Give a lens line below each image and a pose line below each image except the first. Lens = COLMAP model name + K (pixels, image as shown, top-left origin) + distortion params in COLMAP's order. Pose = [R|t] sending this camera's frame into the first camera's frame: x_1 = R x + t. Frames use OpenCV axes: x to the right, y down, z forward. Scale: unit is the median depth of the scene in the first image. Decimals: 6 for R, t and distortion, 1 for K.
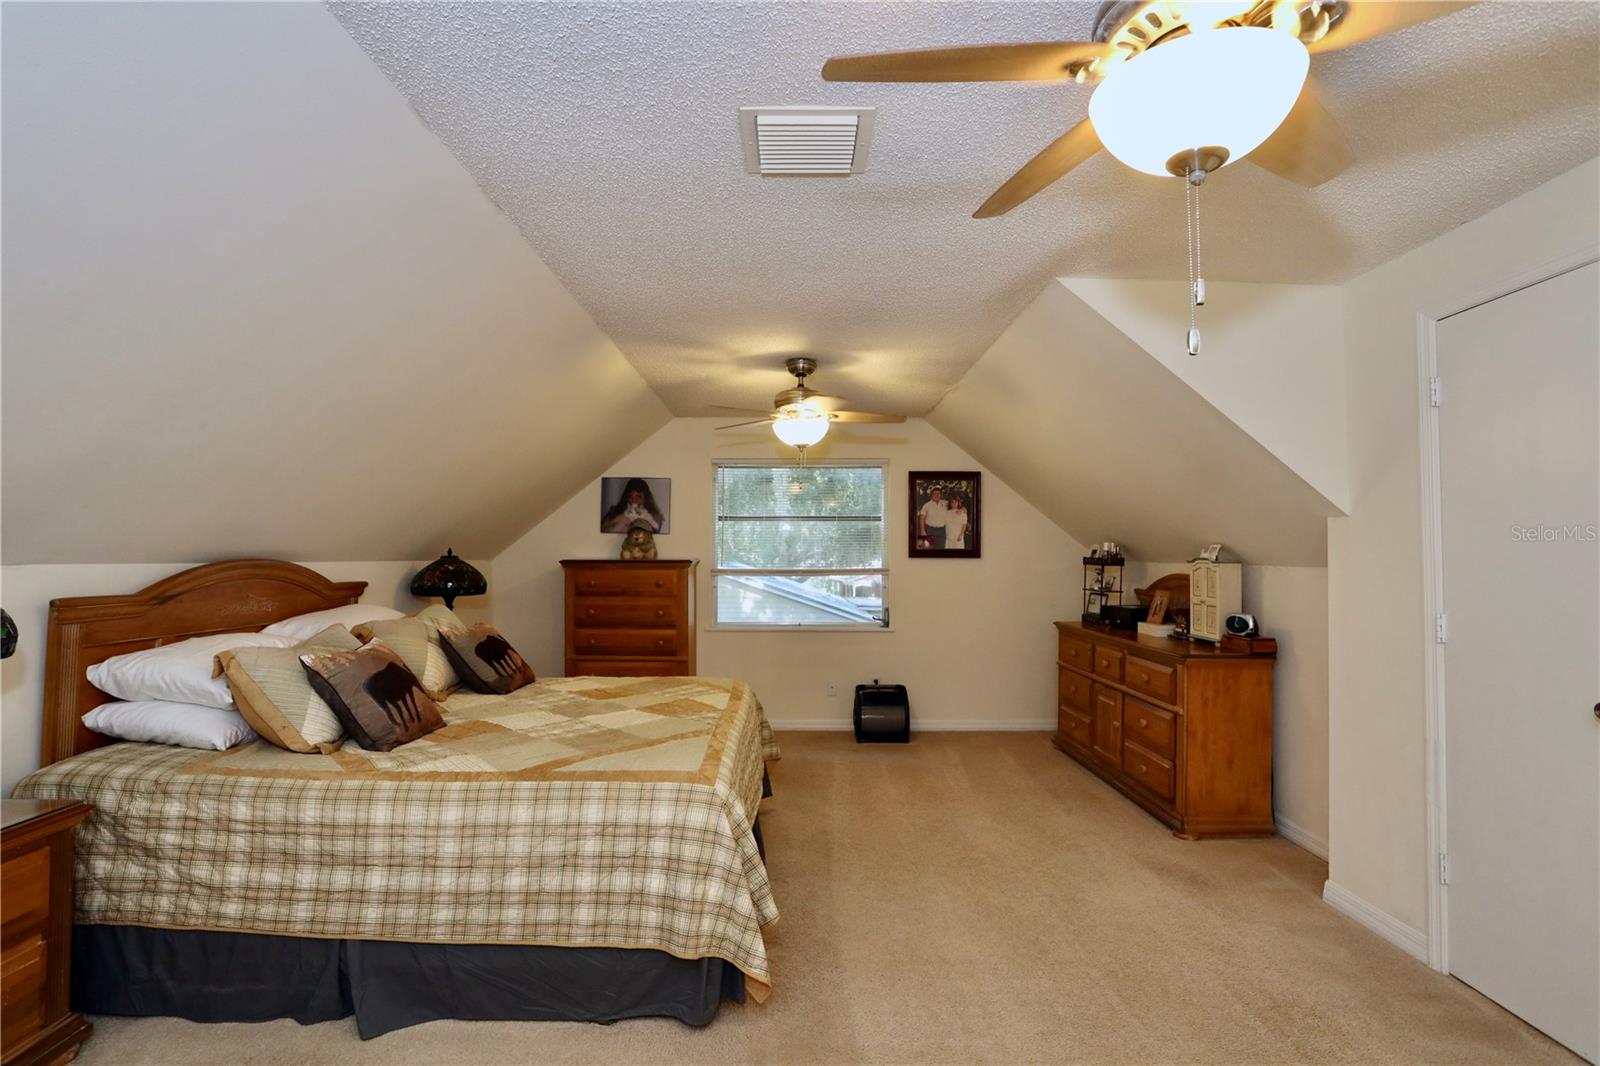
lens RADIAL K [[783.2, 0, 795.4], [0, 783.2, 534.2], [0, 0, 1]] dist [-0.064907, 0.025028]
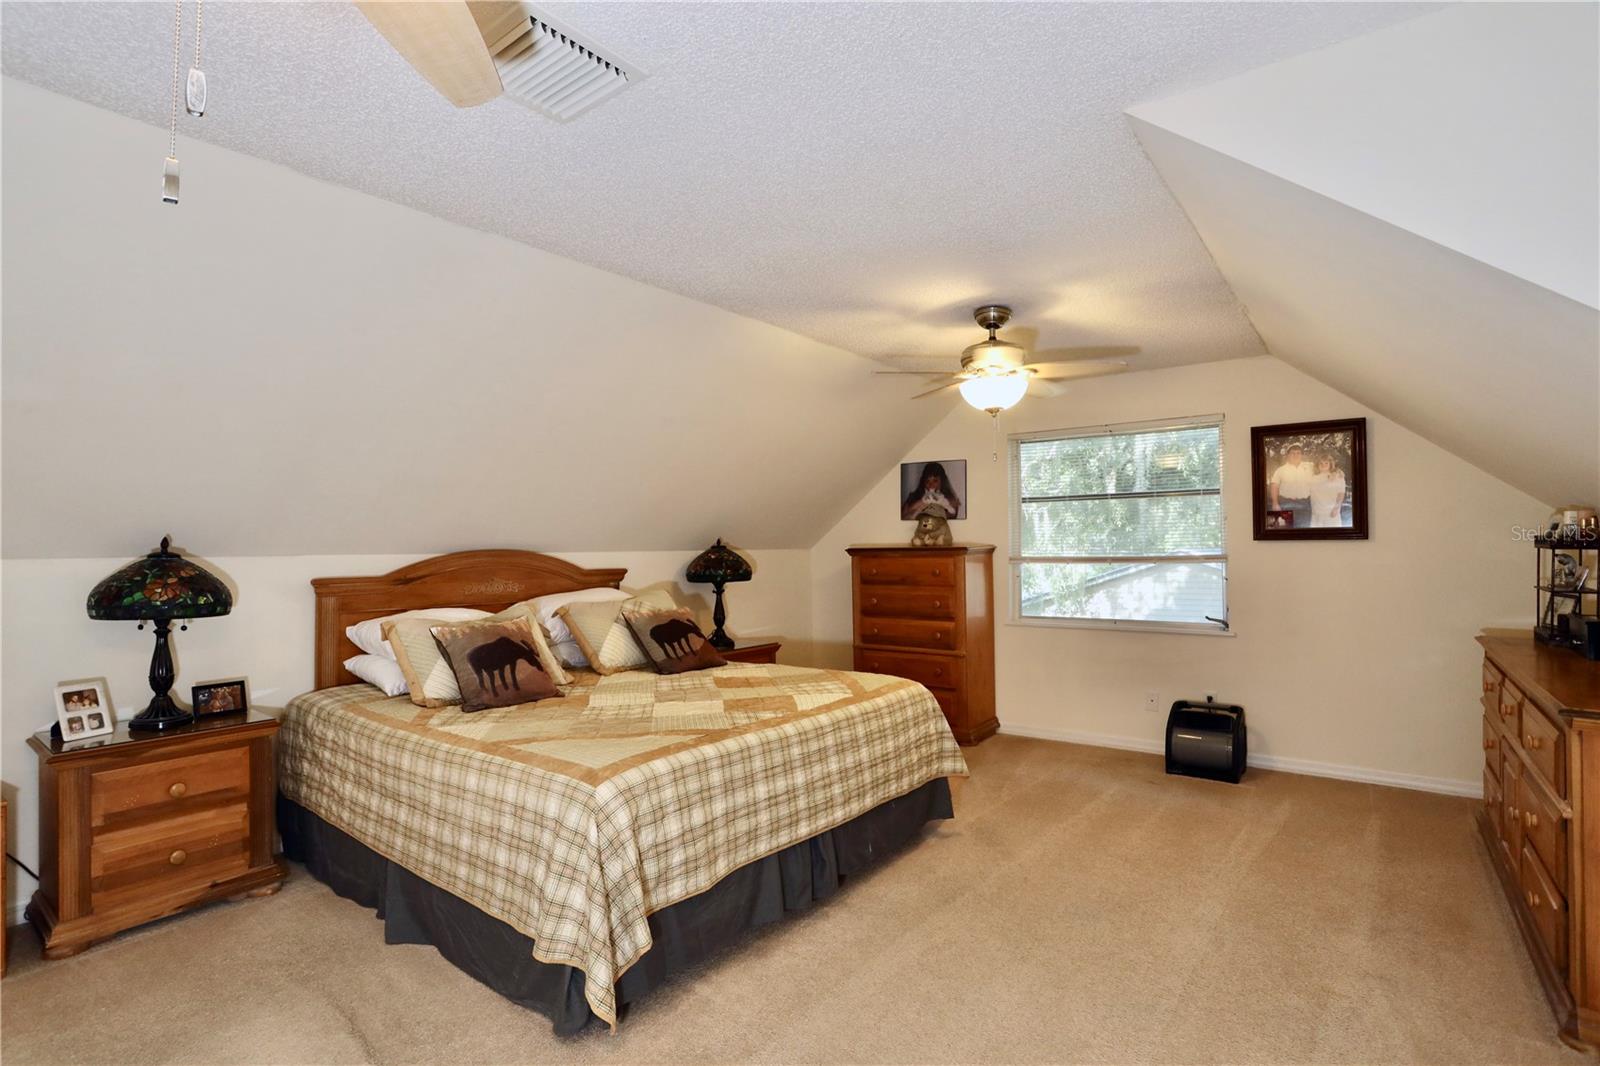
lens RADIAL K [[783.2, 0, 798.6], [0, 783.2, 529.5], [0, 0, 1]] dist [-0.064907, 0.025028]
pose [[0.808457, -0.023757, -0.588076, 0.376583], [0.028520, 0.999593, -0.001173, 0.012556], [0.587864, -0.015824, 0.808805, 0.225812]]
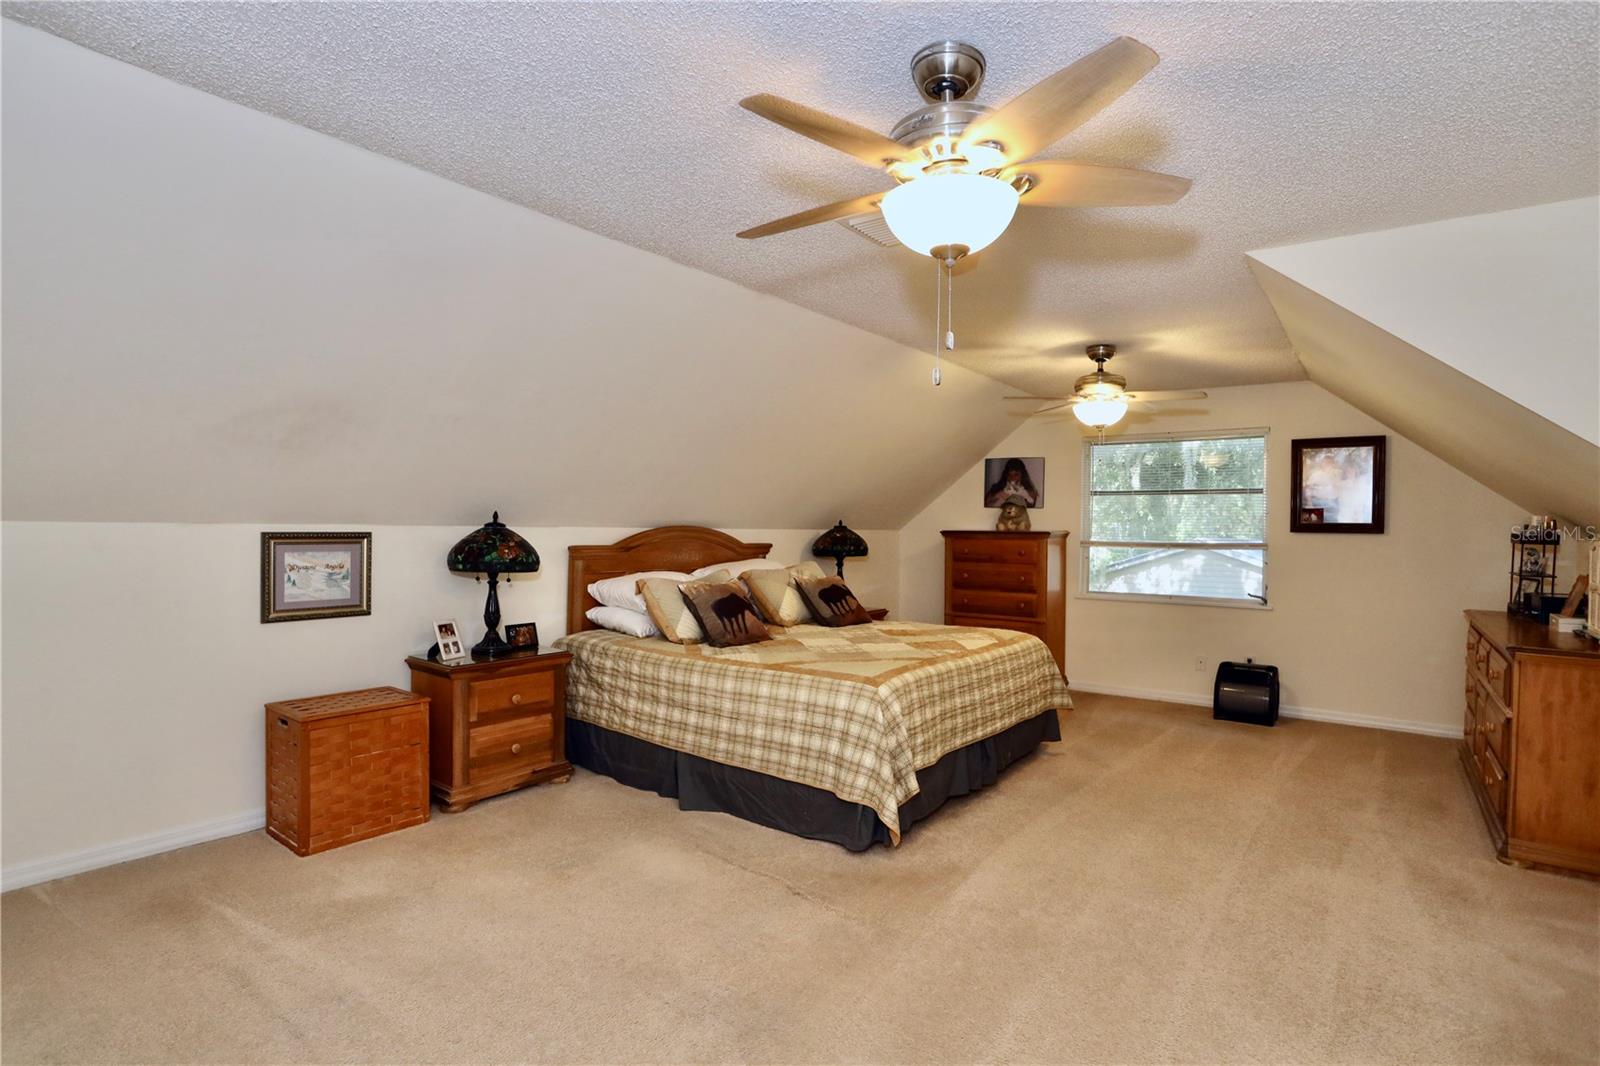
lens RADIAL K [[783.2, 0, 815.5], [0, 783.2, 531.8], [0, 0, 1]] dist [-0.064907, 0.025028]
pose [[0.813328, 0.010876, -0.581703, 0.359961], [0.005848, 0.999622, 0.026866, 0.002925], [0.581775, -0.025253, 0.812957, -0.115529]]
